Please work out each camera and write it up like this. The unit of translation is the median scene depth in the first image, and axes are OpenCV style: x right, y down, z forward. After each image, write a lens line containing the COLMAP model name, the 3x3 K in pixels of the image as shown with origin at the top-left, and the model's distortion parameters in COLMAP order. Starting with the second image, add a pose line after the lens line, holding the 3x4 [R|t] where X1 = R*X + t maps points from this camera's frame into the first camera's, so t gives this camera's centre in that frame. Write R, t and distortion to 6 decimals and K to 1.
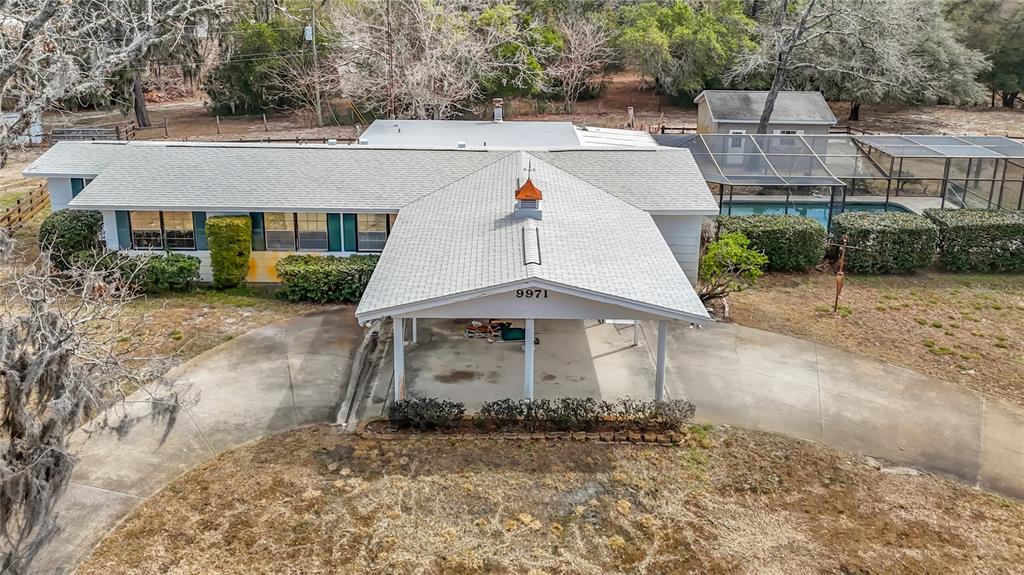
lens RADIAL K [[951.0, 0, 512.0], [0, 951.0, 287.5], [0, 0, 1]] dist [0.093051, -0.231608]
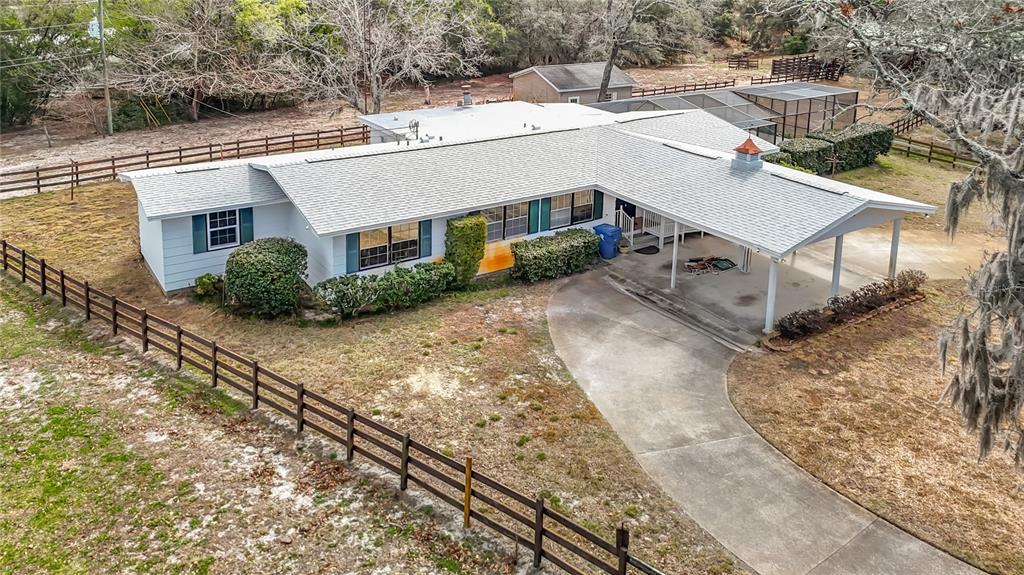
lens RADIAL K [[951.0, 0, 512.0], [0, 951.0, 287.5], [0, 0, 1]] dist [0.093051, -0.231608]
pose [[0.790125, -0.220093, 0.572068, -1.053141], [0.227625, 0.971927, 0.059543, -0.065031], [-0.569113, 0.083171, 0.818042, 0.213372]]
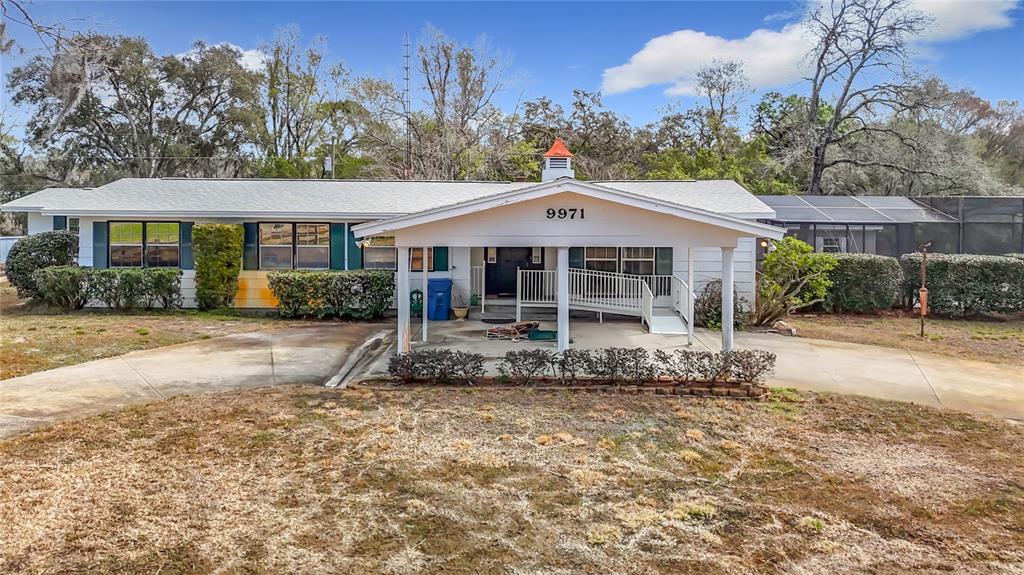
lens RADIAL K [[951.0, 0, 512.0], [0, 951.0, 287.5], [0, 0, 1]] dist [0.093051, -0.231608]
pose [[0.999720, -0.011000, -0.020974, -0.008730], [0.004447, 0.957028, -0.289960, 0.298888], [0.023262, 0.289785, 0.956809, 0.218049]]
